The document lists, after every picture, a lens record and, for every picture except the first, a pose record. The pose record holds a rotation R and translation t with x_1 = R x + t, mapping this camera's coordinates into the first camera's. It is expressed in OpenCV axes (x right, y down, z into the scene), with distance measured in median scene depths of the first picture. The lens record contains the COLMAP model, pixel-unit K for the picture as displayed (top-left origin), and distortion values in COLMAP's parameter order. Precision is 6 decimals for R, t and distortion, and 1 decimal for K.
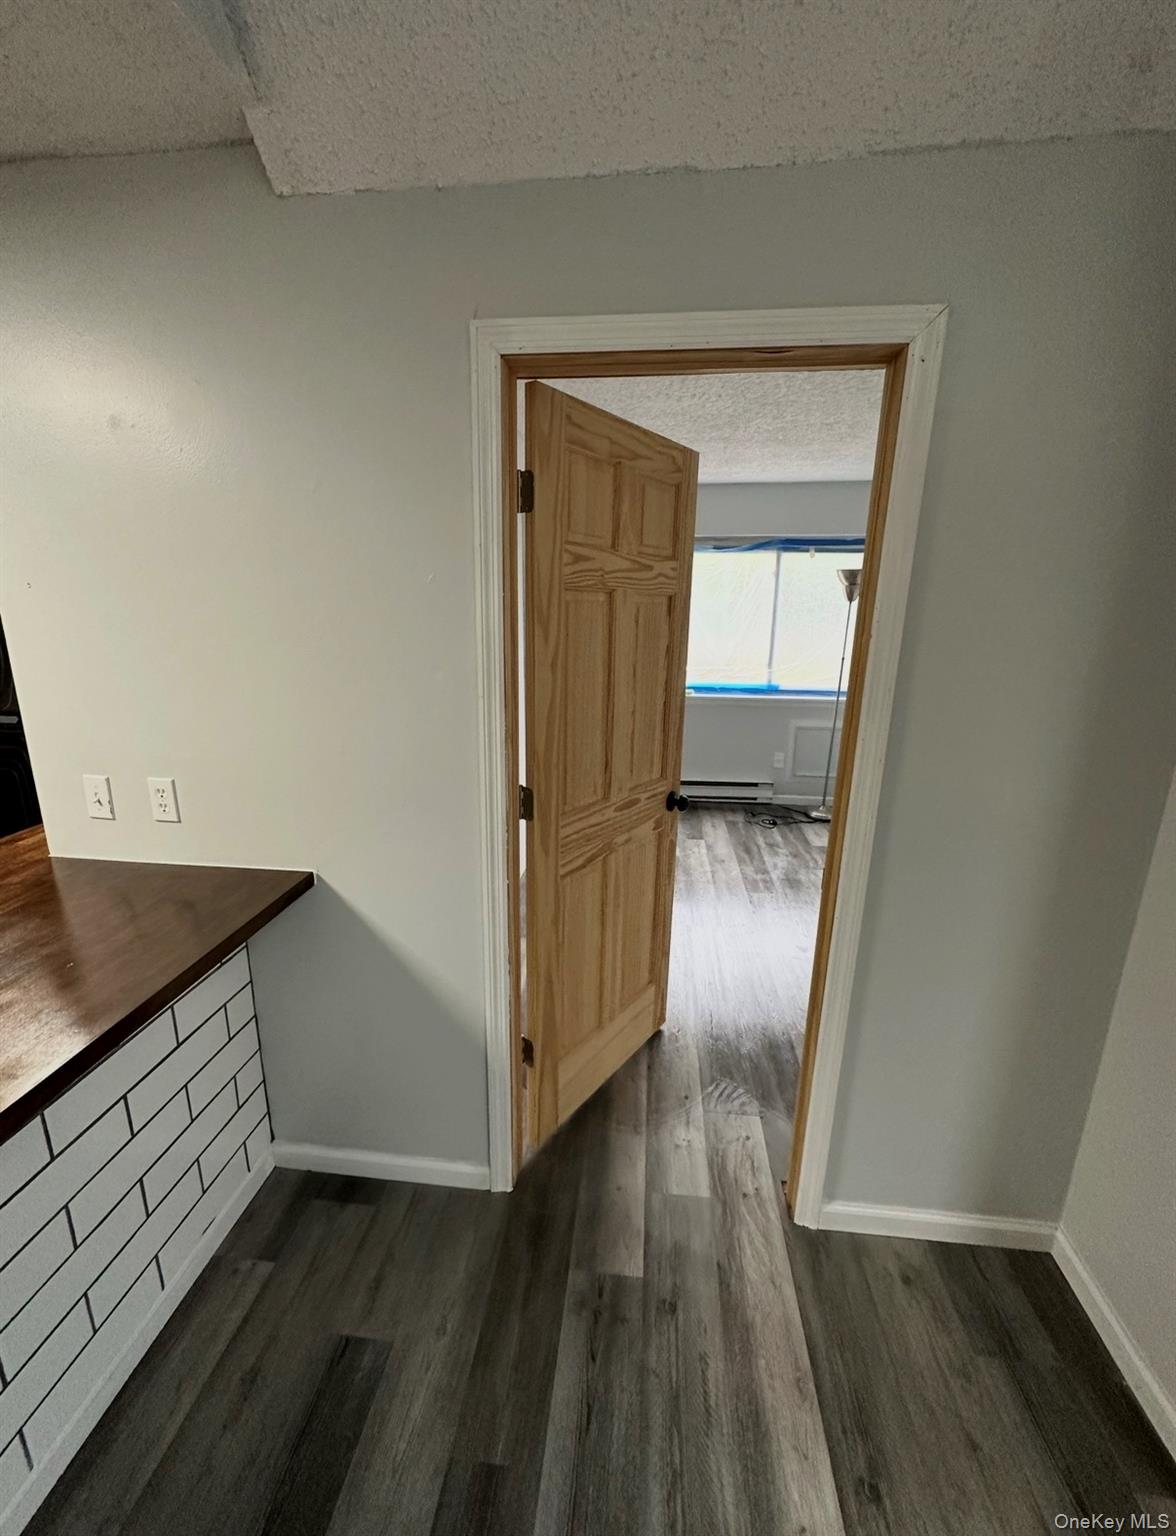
lens RADIAL K [[630.3, 0, 585.5], [0, 630.3, 764.6], [0, 0, 1]] dist [-0.001910, 0.001074]
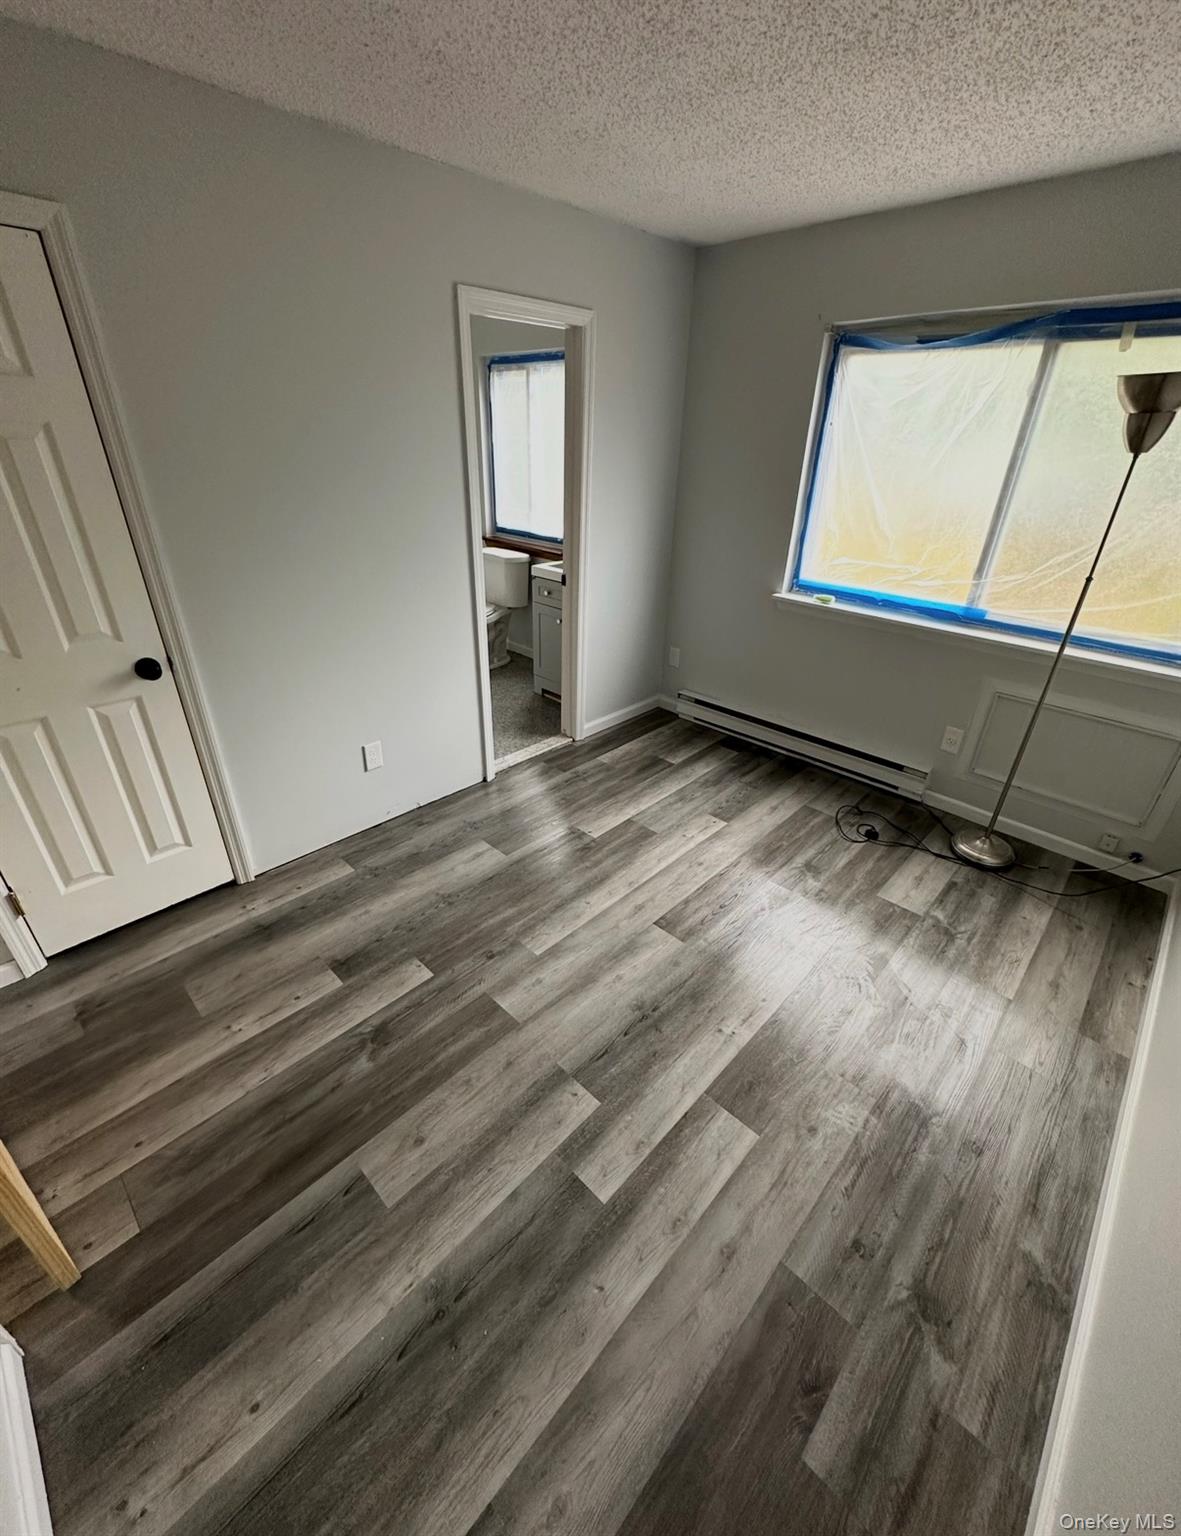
lens RADIAL K [[630.3, 0, 589.9], [0, 630.3, 768.9], [0, 0, 1]] dist [-0.001910, 0.001074]
pose [[0.790316, 0.298762, -0.534923, 0.383288], [-0.171997, 0.946134, 0.274314, -0.090076], [0.588063, -0.124789, 0.799131, 0.340587]]
